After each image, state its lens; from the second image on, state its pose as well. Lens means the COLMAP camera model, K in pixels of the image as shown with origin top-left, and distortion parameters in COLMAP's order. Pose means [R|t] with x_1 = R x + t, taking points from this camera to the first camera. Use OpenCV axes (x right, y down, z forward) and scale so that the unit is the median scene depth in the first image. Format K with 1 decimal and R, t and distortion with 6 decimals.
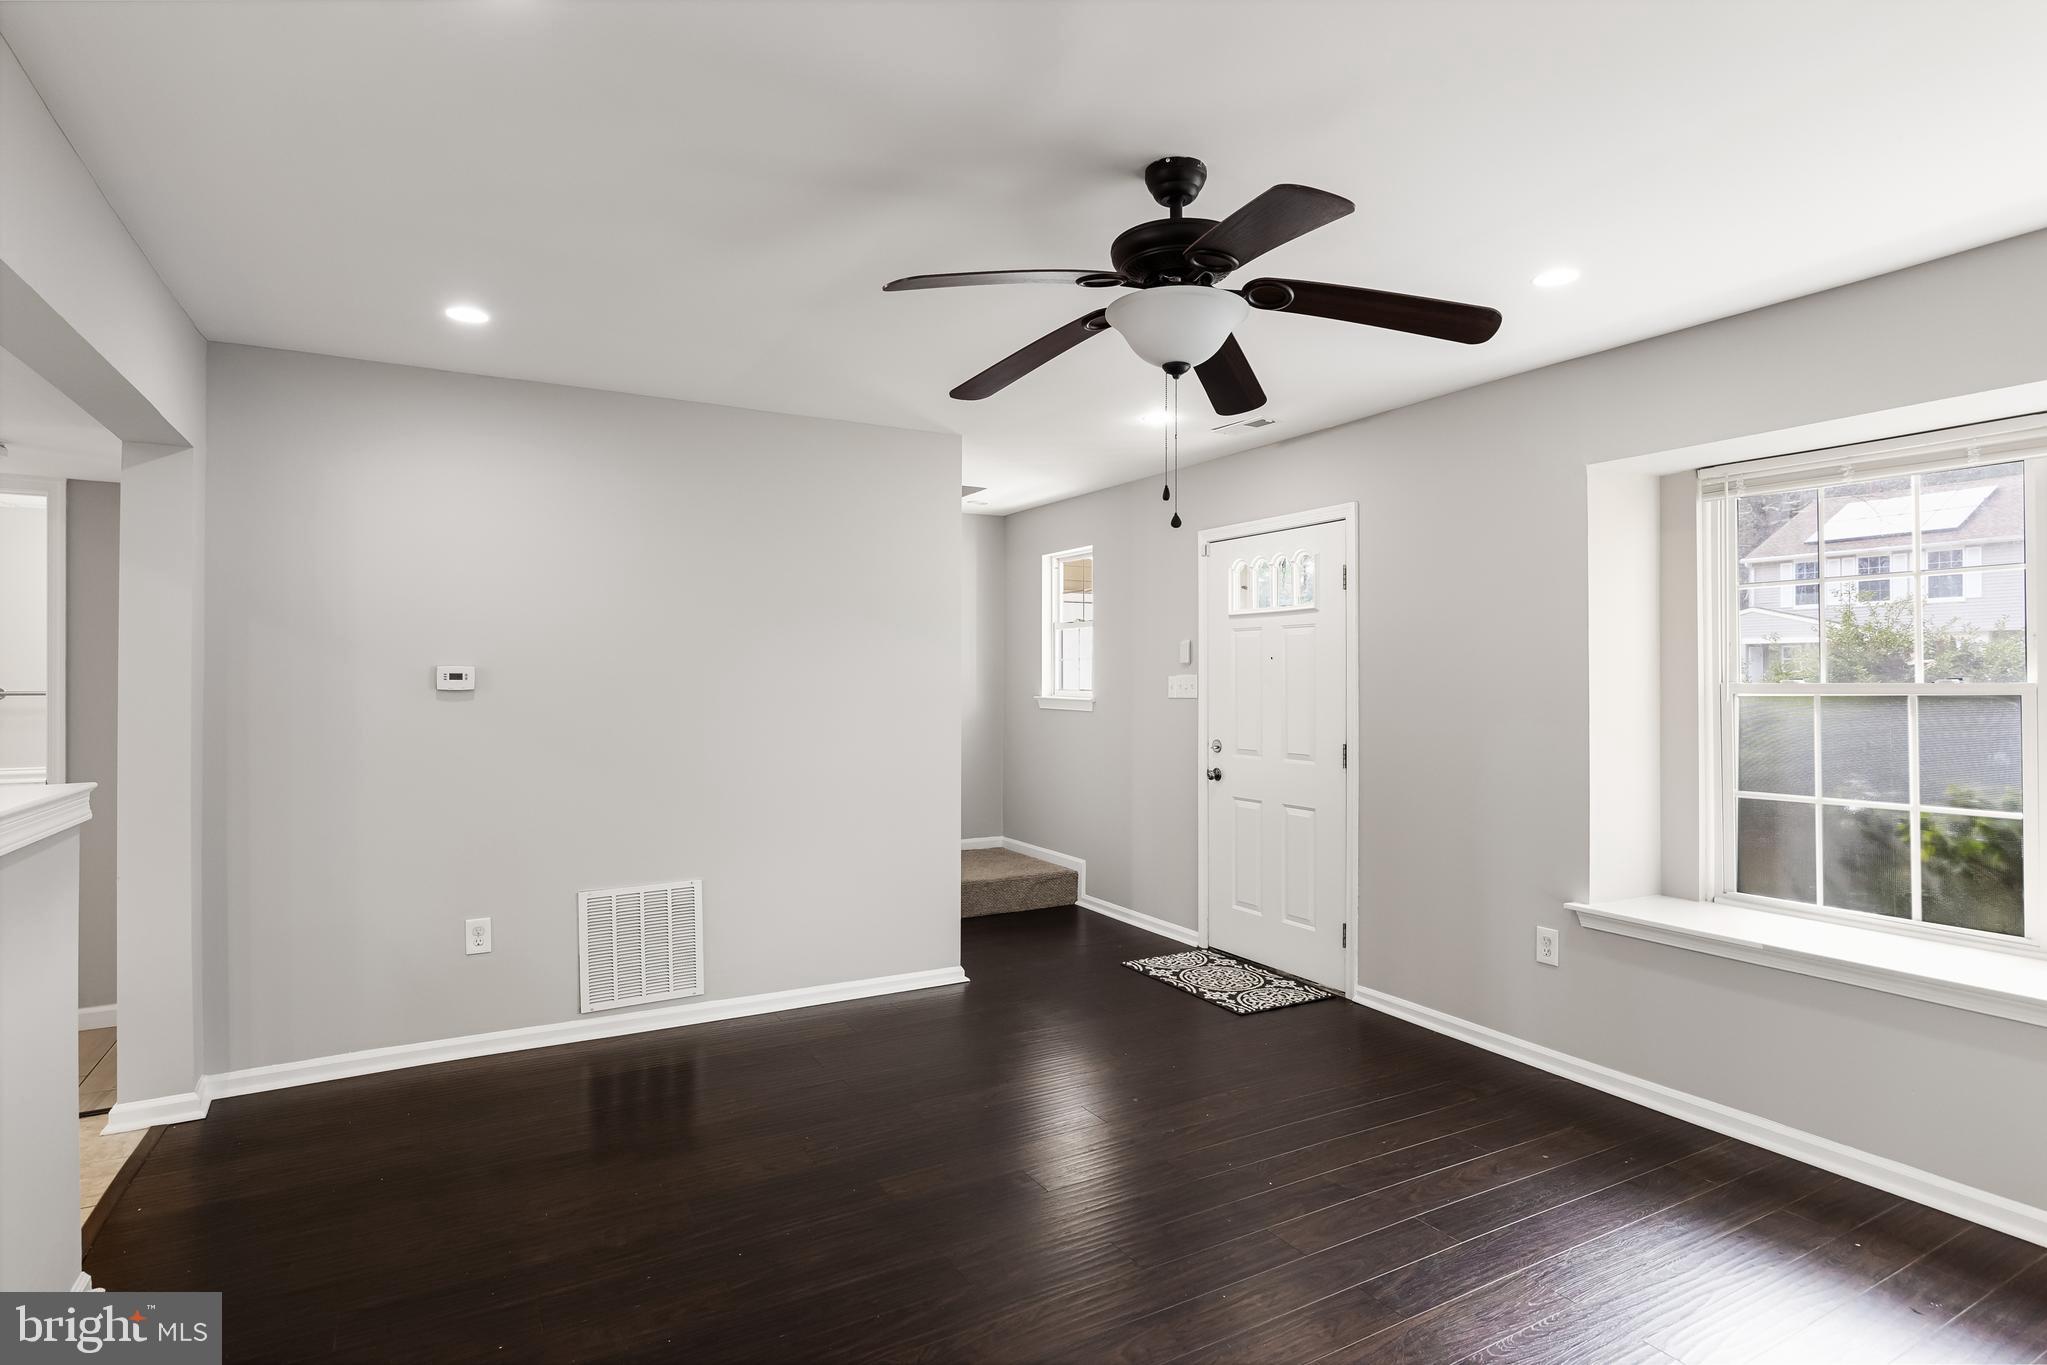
lens RADIAL K [[1047.7, 0, 1023.5], [0, 1047.7, 682.5], [0, 0, 1]] dist [-0.017086, 0.000165]
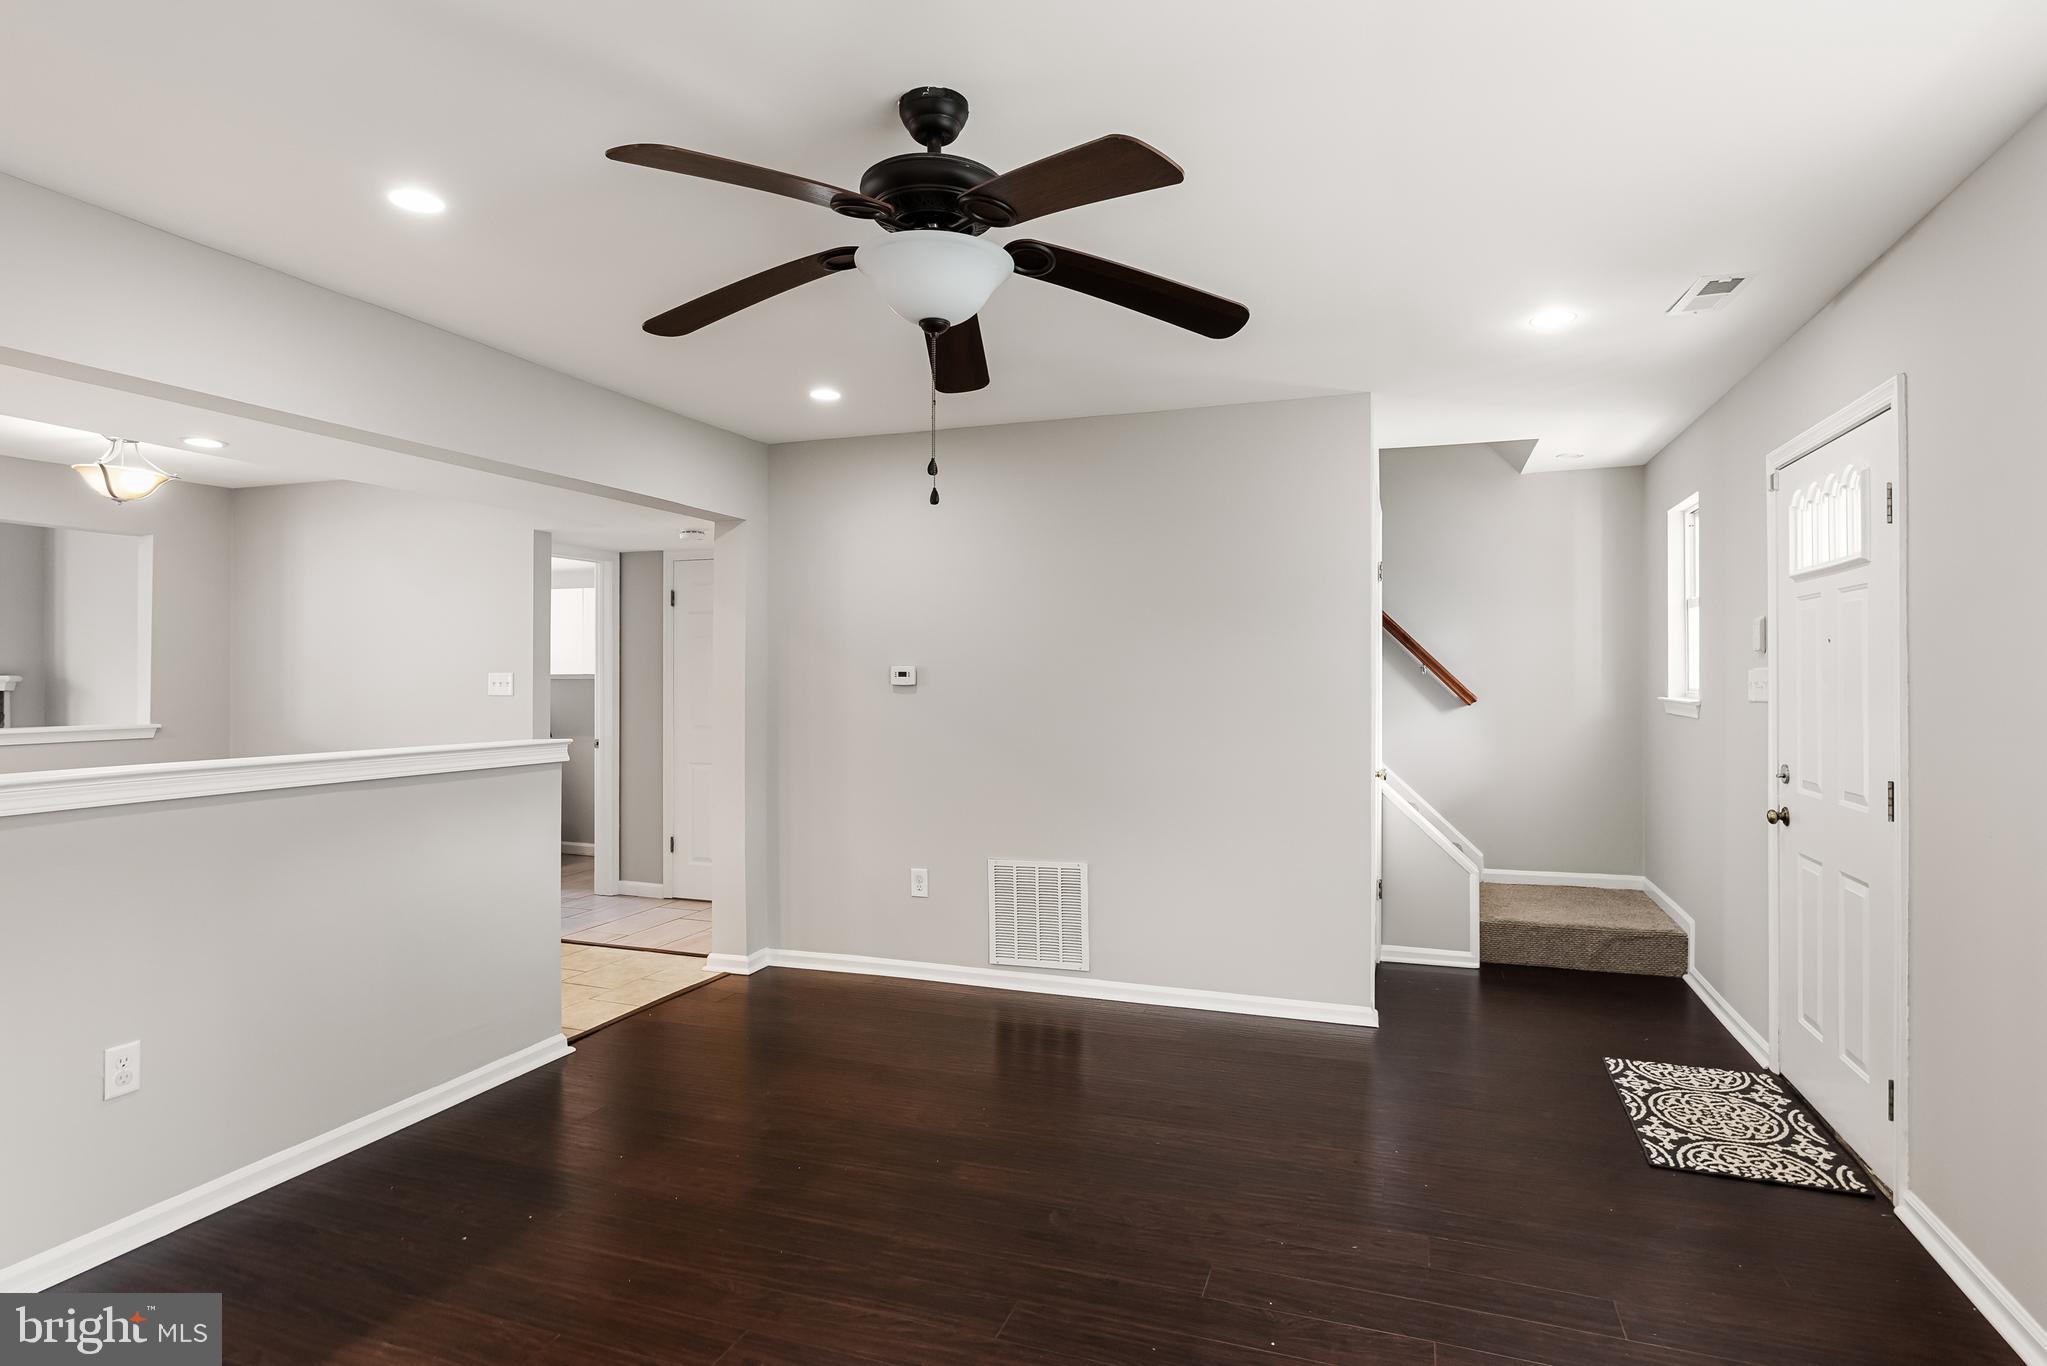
lens RADIAL K [[1049.6, 0, 1023.5], [0, 1049.6, 683.0], [0, 0, 1]] dist [-0.014758, -0.000089]
pose [[0.653262, 0.002230, -0.757129, 0.457698], [0.000198, 0.999995, 0.003117, 0.000823], [0.757132, -0.002186, 0.653258, 0.249111]]
